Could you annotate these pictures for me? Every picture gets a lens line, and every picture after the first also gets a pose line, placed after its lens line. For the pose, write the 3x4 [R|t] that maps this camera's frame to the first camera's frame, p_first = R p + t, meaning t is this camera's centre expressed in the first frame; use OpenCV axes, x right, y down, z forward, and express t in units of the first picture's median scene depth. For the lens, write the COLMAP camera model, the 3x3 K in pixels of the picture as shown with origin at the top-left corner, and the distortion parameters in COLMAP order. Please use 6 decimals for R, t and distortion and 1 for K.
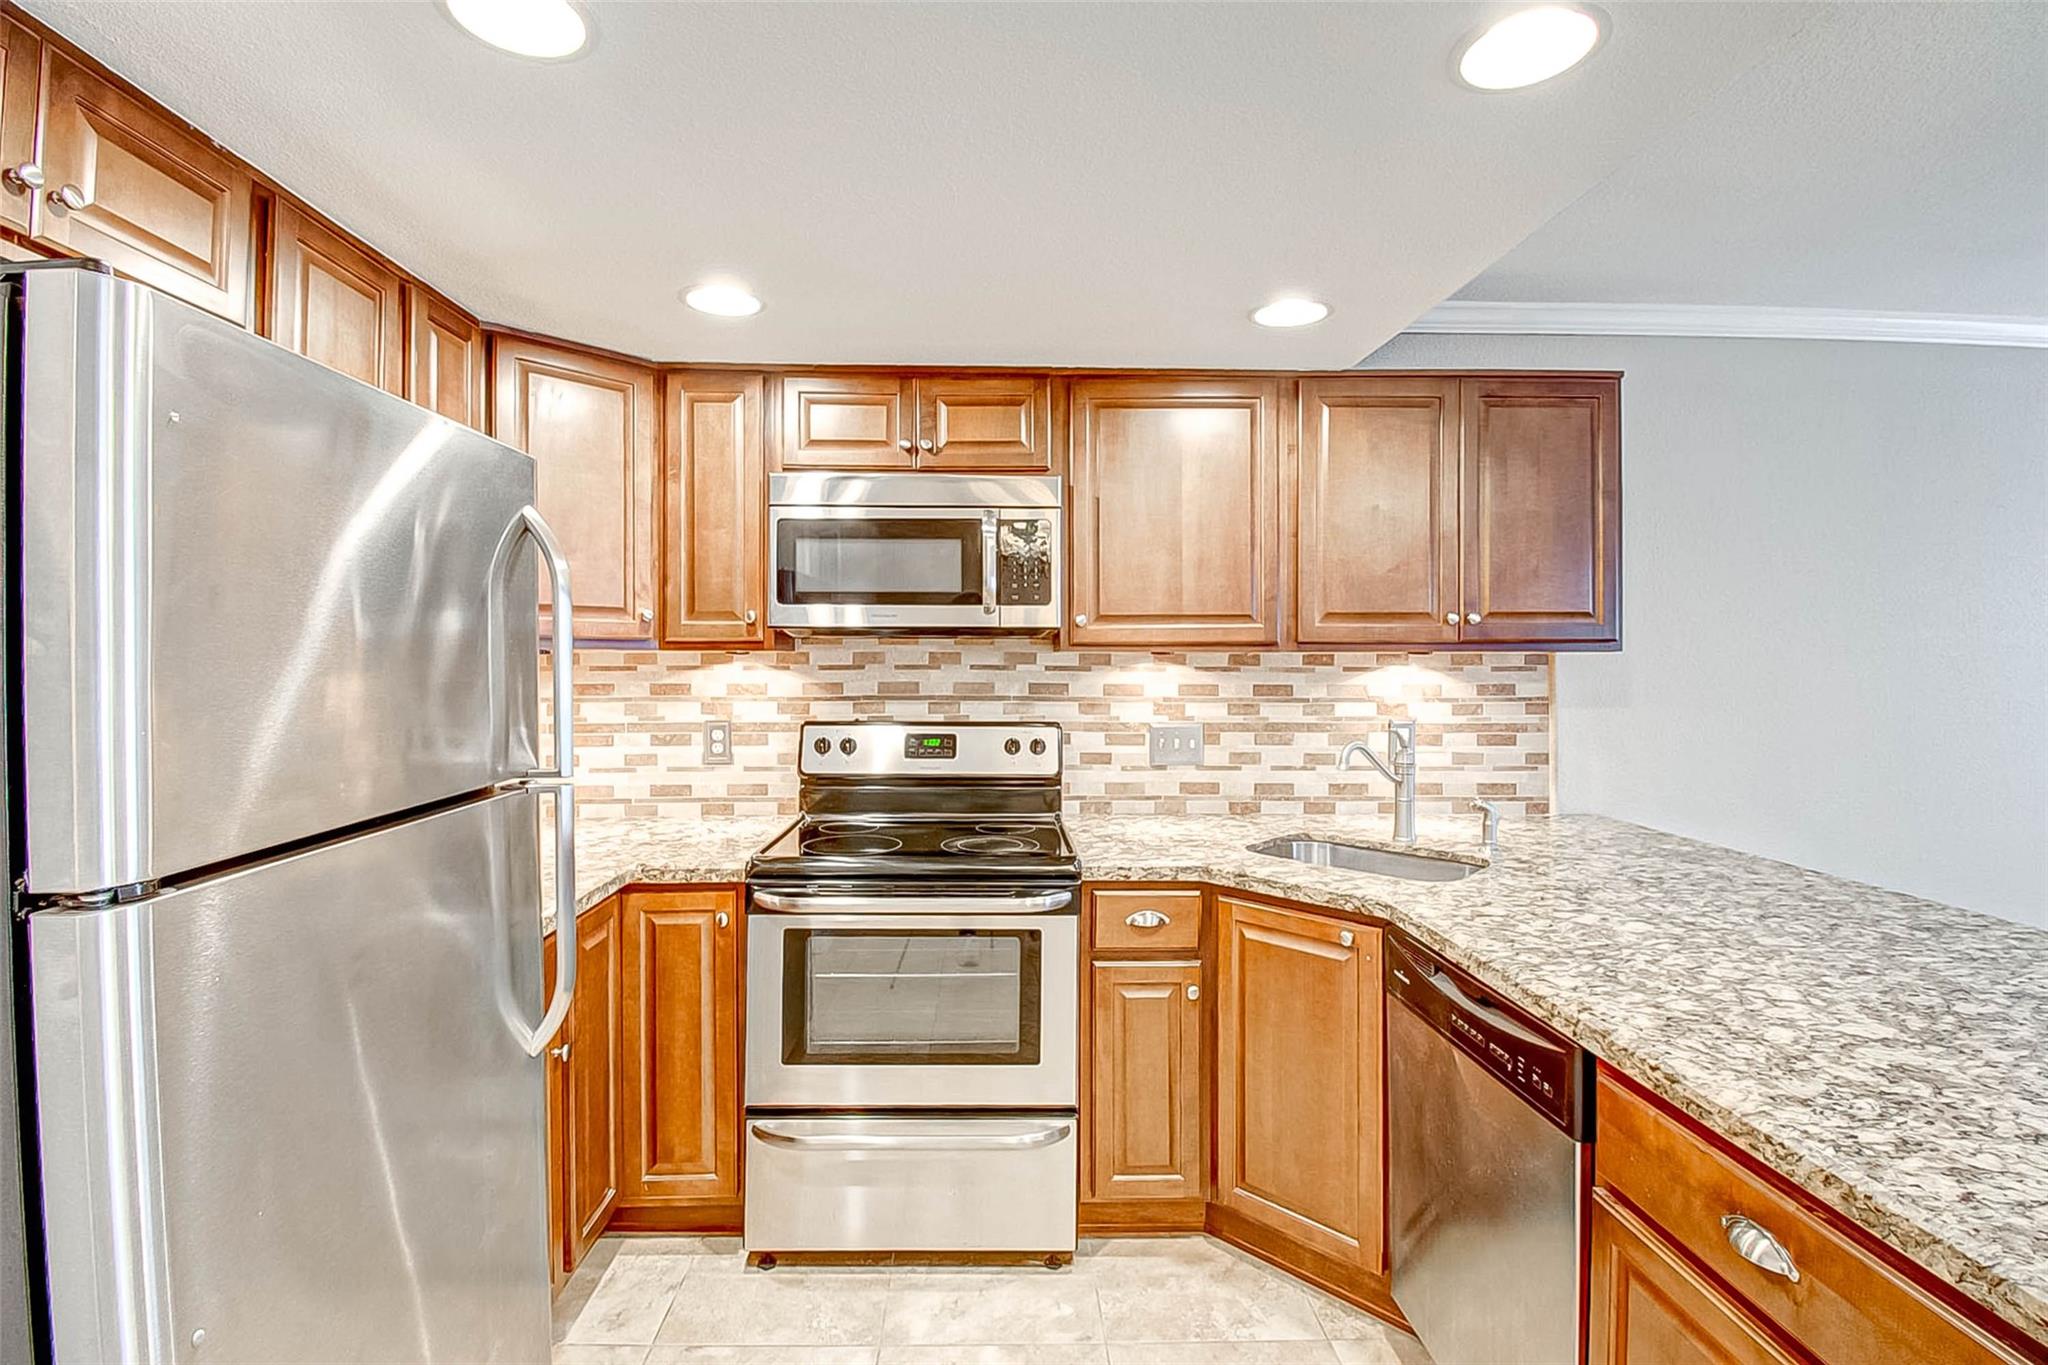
lens RADIAL K [[922.5, 0, 1019.5], [0, 922.5, 651.9], [0, 0, 1]] dist [0.007414, -0.018484]
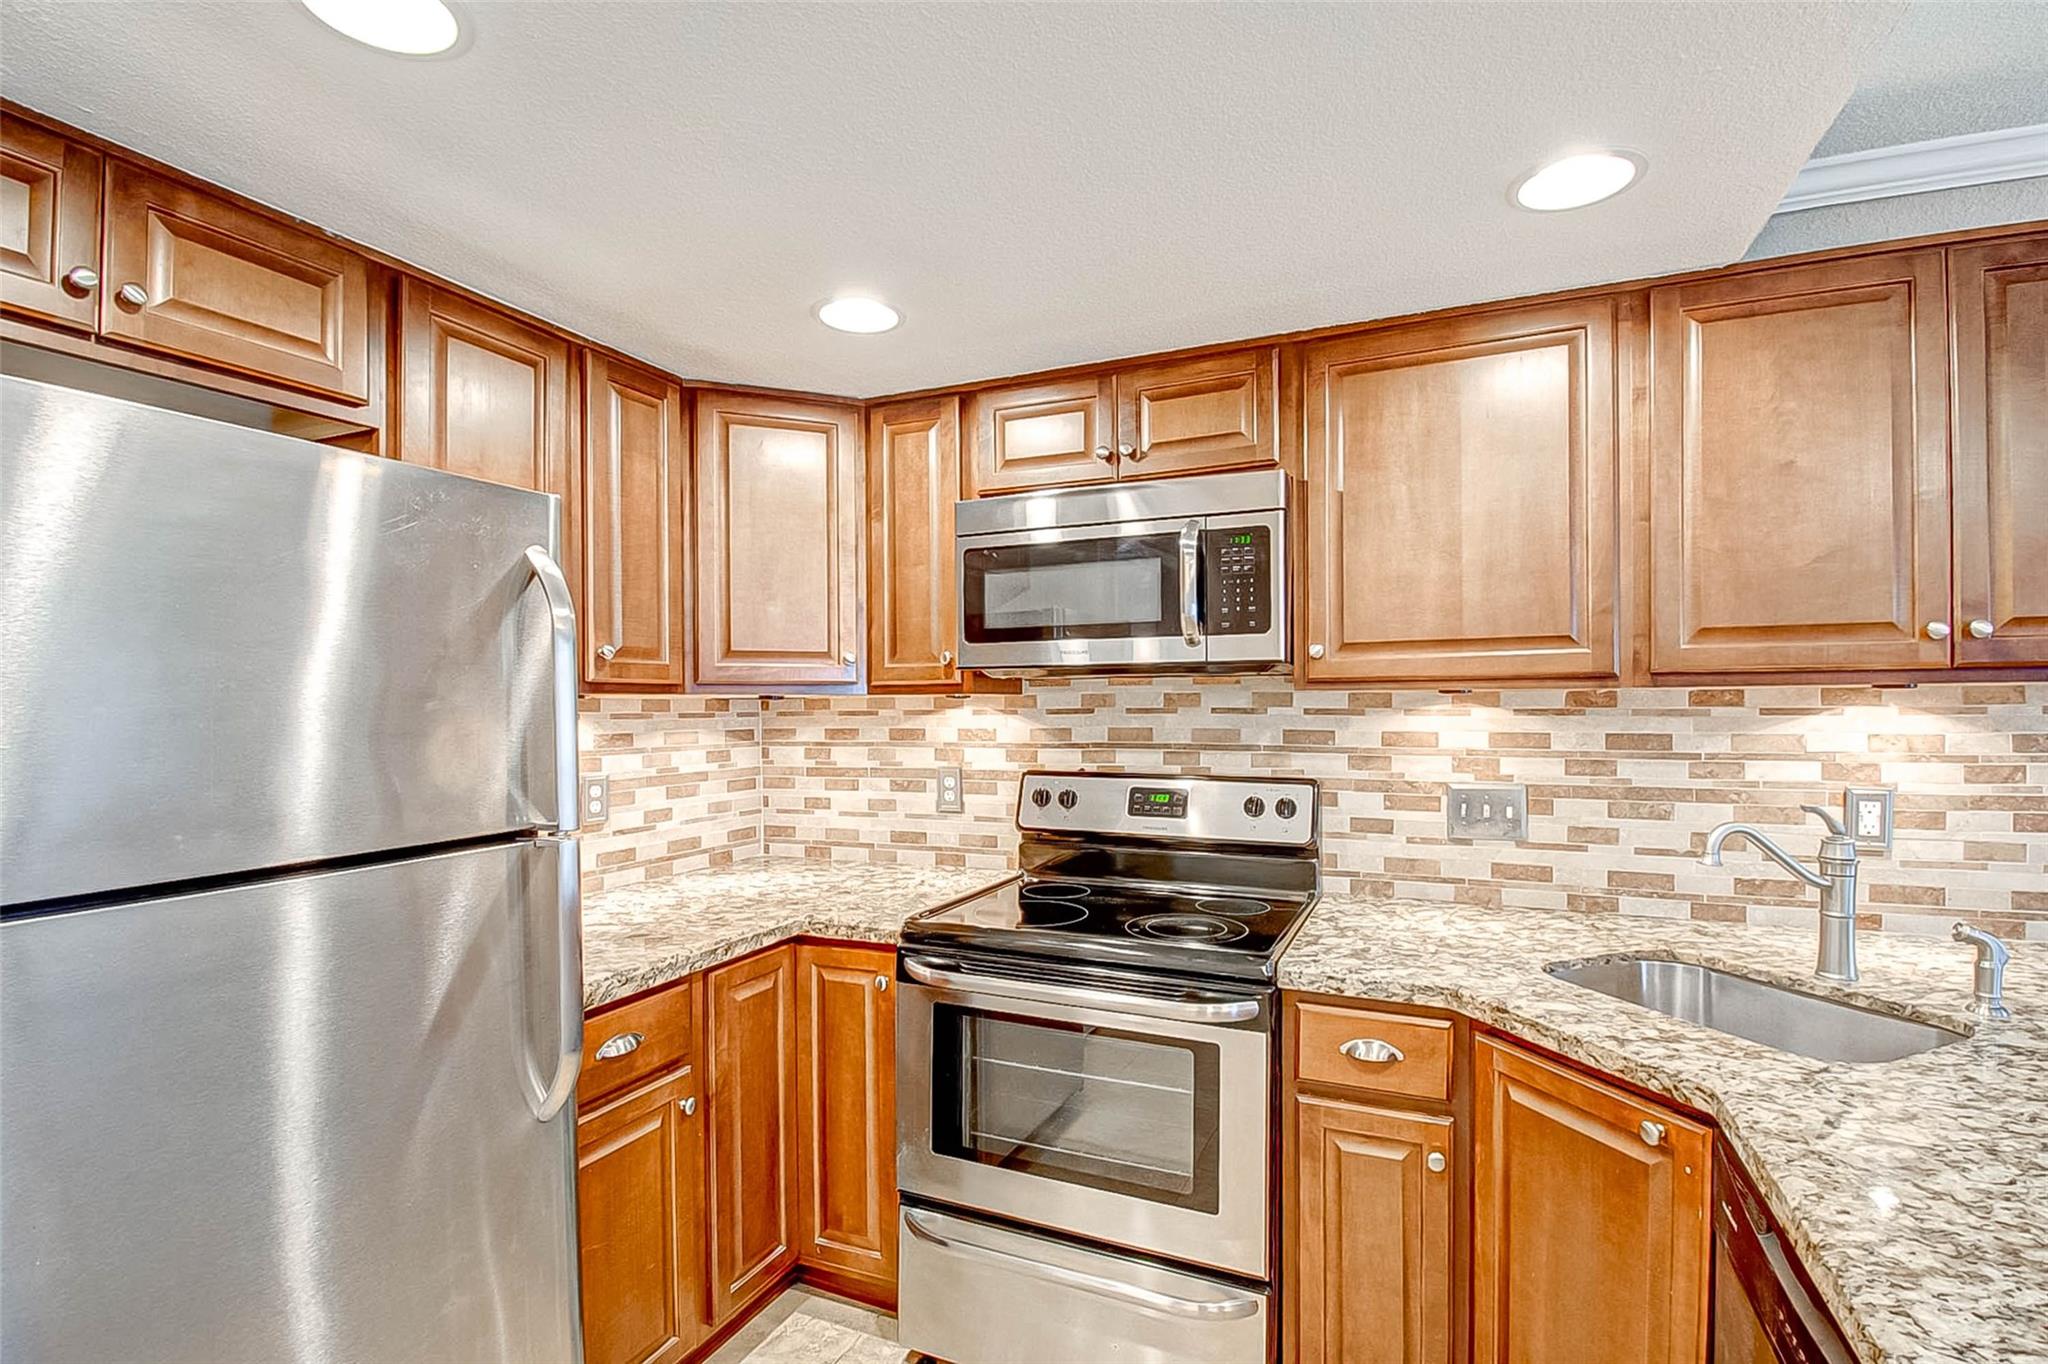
lens RADIAL K [[922.5, 0, 1061.4], [0, 922.5, 704.6], [0, 0, 1]] dist [0.007414, -0.018484]
pose [[0.906515, -0.006499, -0.422124, 0.196894], [0.010684, 0.999914, 0.007549, 0.003648], [0.422038, -0.011353, 0.906507, 0.197455]]
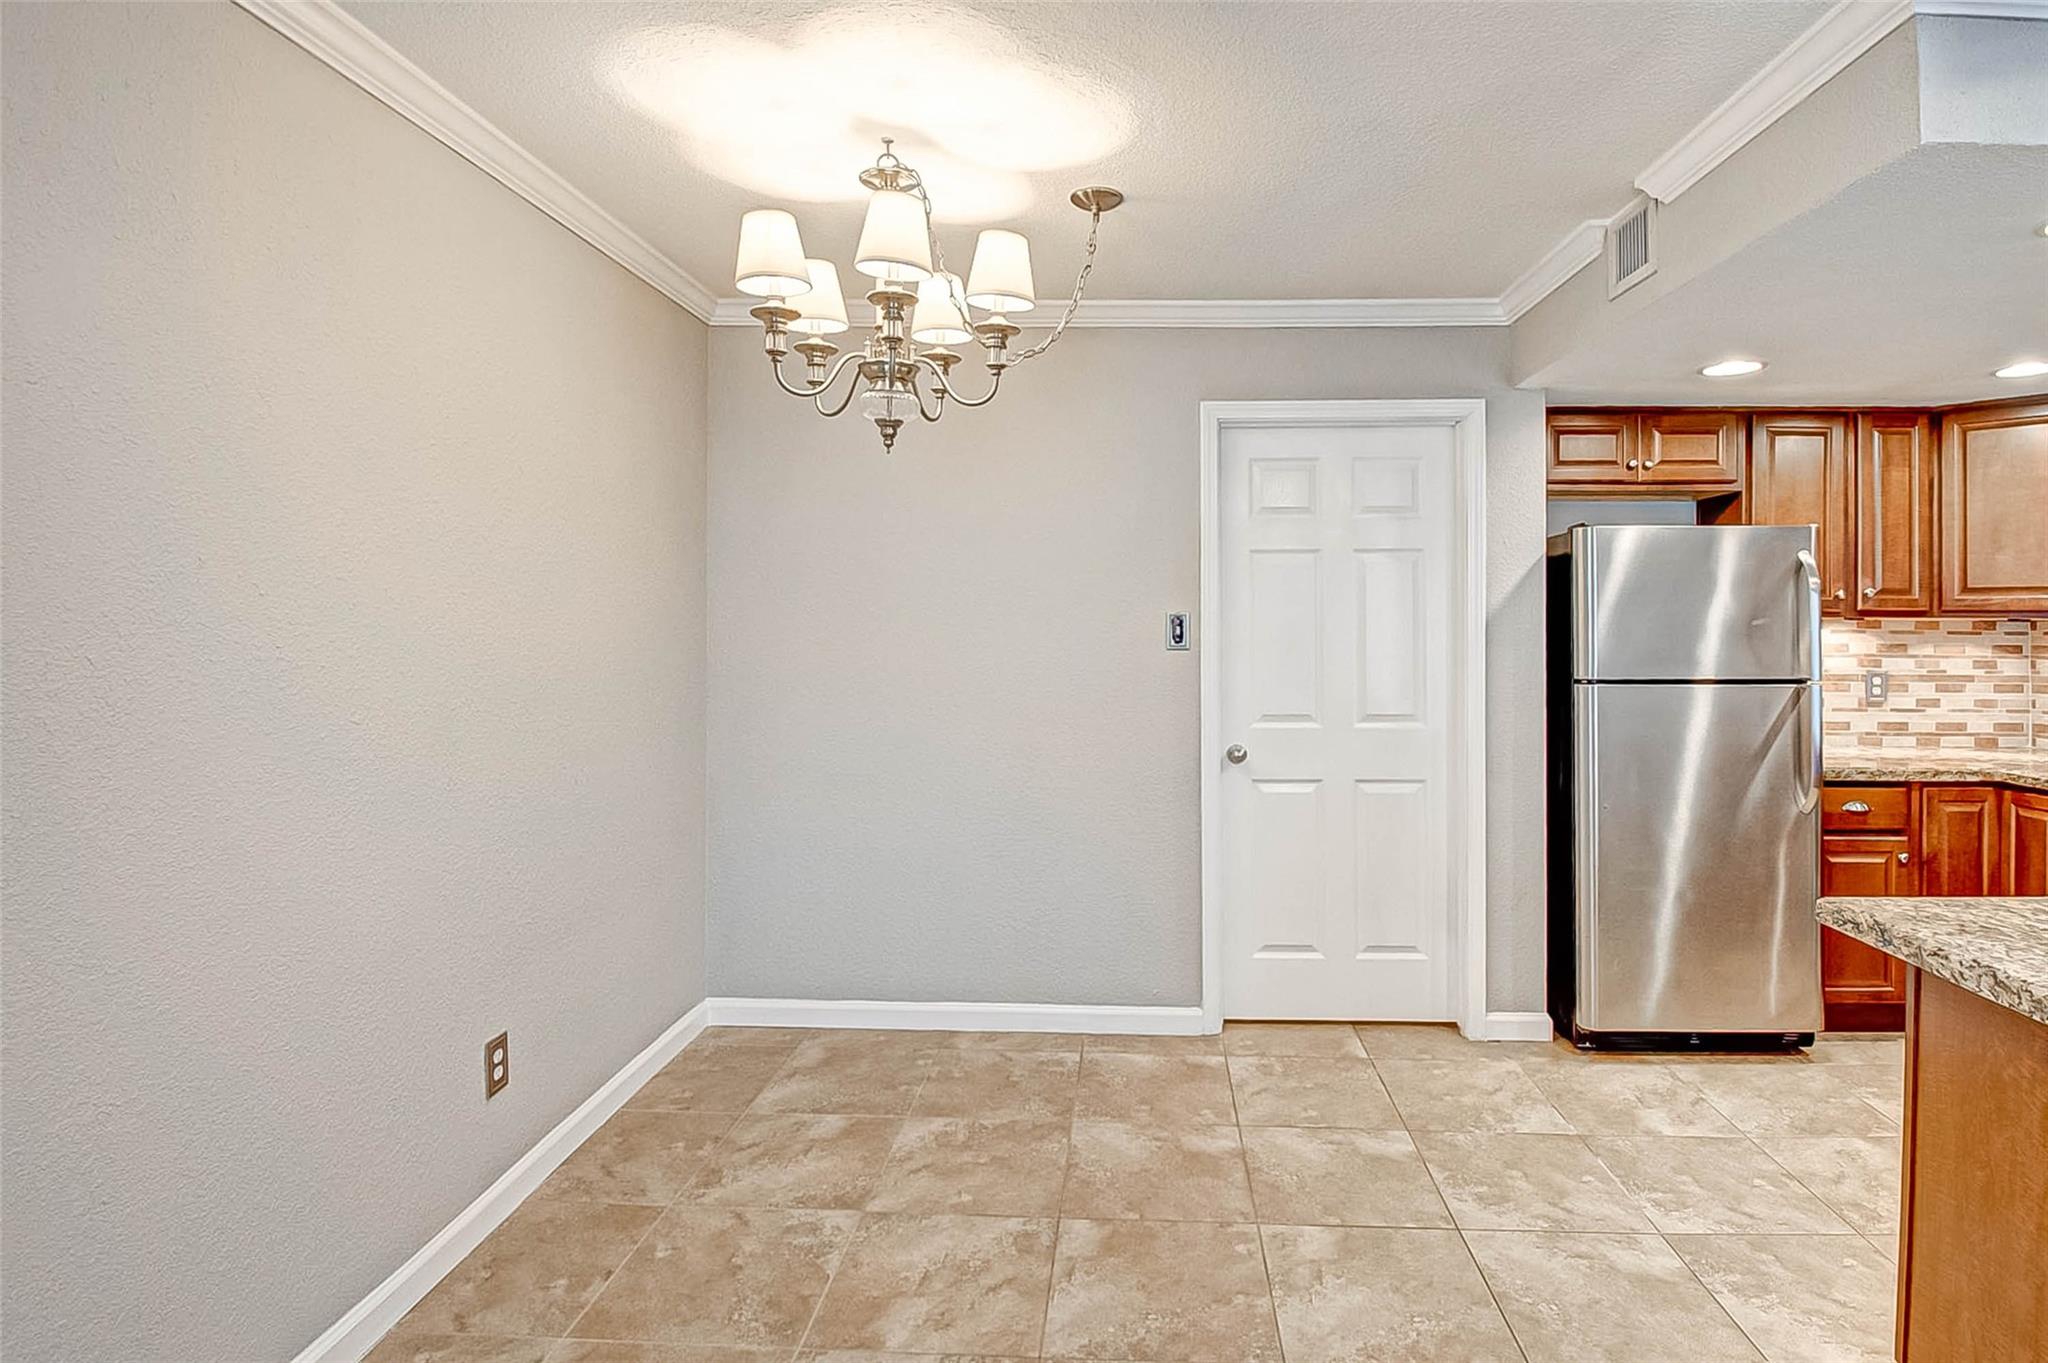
lens RADIAL K [[1080.2, 0, 1114.4], [0, 1080.2, 598.5], [0, 0, 1]] dist [-0.016326, -0.004926]
pose [[-0.059704, -0.022254, -0.997968, 1.090475], [0.000698, 0.999750, -0.022335, 0.002042], [0.998216, -0.002030, -0.059674, -0.230311]]
